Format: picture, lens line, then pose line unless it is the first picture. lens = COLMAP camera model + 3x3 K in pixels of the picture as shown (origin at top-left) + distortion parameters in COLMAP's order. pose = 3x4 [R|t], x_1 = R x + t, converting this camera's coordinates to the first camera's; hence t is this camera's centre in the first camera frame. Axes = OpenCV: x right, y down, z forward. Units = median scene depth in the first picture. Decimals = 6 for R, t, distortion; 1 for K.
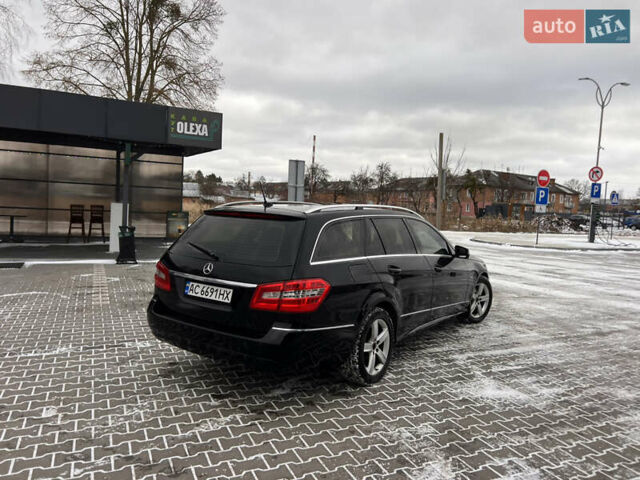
lens RADIAL K [[482.1, 0, 315.5], [0, 482.1, 238.2], [0, 0, 1]] dist [0.033594, -0.035142]
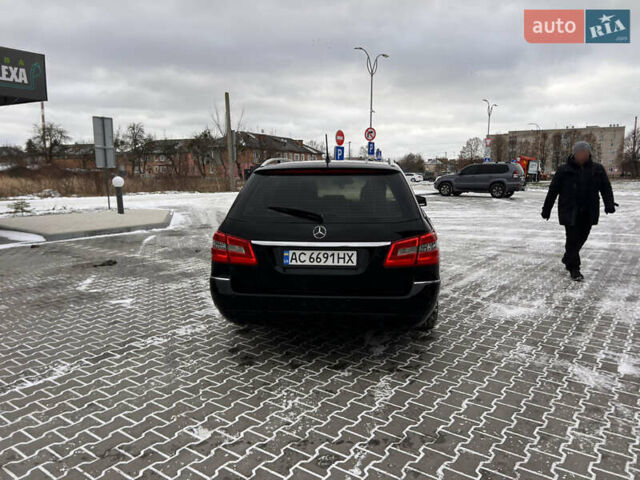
lens RADIAL K [[482.1, 0, 319.7], [0, 482.1, 240.8], [0, 0, 1]] dist [0.033594, -0.035142]
pose [[0.866870, -0.112189, 0.485748, -0.557529], [0.072815, 0.992394, 0.099259, -0.008428], [-0.493189, -0.050675, 0.868445, 0.188079]]
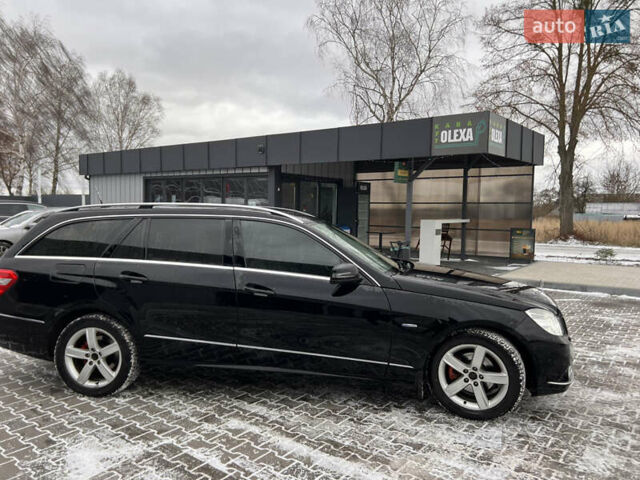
lens RADIAL K [[482.1, 0, 319.3], [0, 482.1, 242.2], [0, 0, 1]] dist [0.033594, -0.035142]
pose [[0.472625, 0.019387, -0.881050, 1.056402], [-0.056859, 0.998346, -0.008533, -0.008262], [0.879427, 0.054128, 0.472946, 0.868877]]
